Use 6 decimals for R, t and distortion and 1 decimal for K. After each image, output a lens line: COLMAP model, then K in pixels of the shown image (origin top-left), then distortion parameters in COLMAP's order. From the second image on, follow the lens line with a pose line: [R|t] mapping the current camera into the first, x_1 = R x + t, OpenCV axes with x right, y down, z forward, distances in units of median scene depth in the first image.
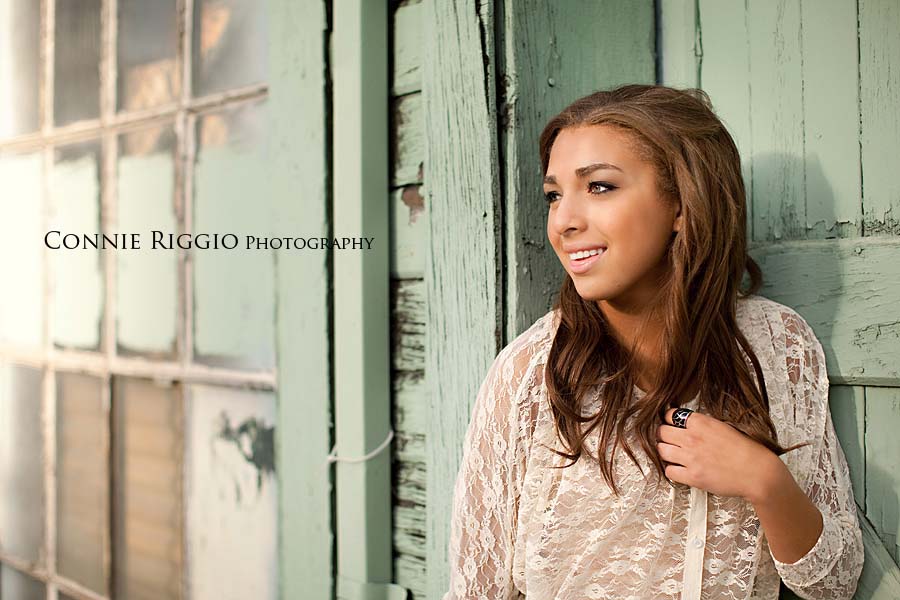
lens RADIAL K [[1270.9, 0, 449.6], [0, 1270.9, 297.5], [0, 0, 1]] dist [-0.172805, 0.000000]
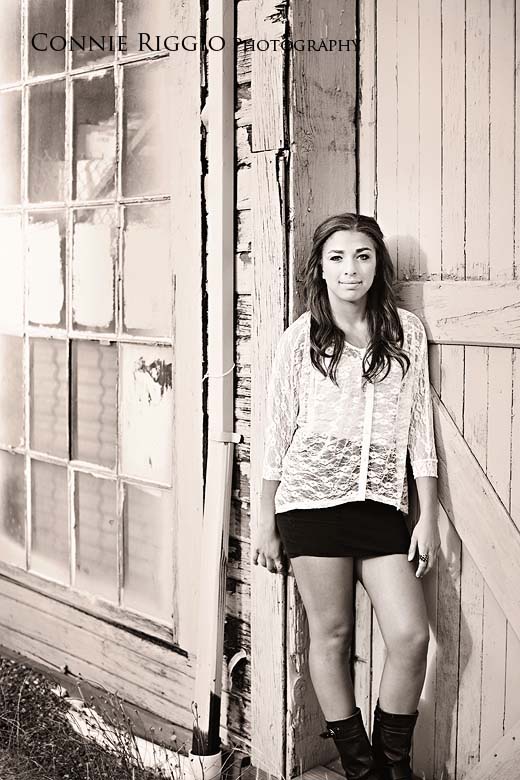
lens RADIAL K [[1101.4, 0, 259.7], [0, 1101.4, 391.6], [0, 0, 1]] dist [-0.172805, 0.000000]
pose [[0.998676, 0.002892, 0.051367, -0.100015], [-0.008134, 0.994737, 0.102142, -0.041996], [-0.050801, -0.102424, 0.993443, -0.908783]]
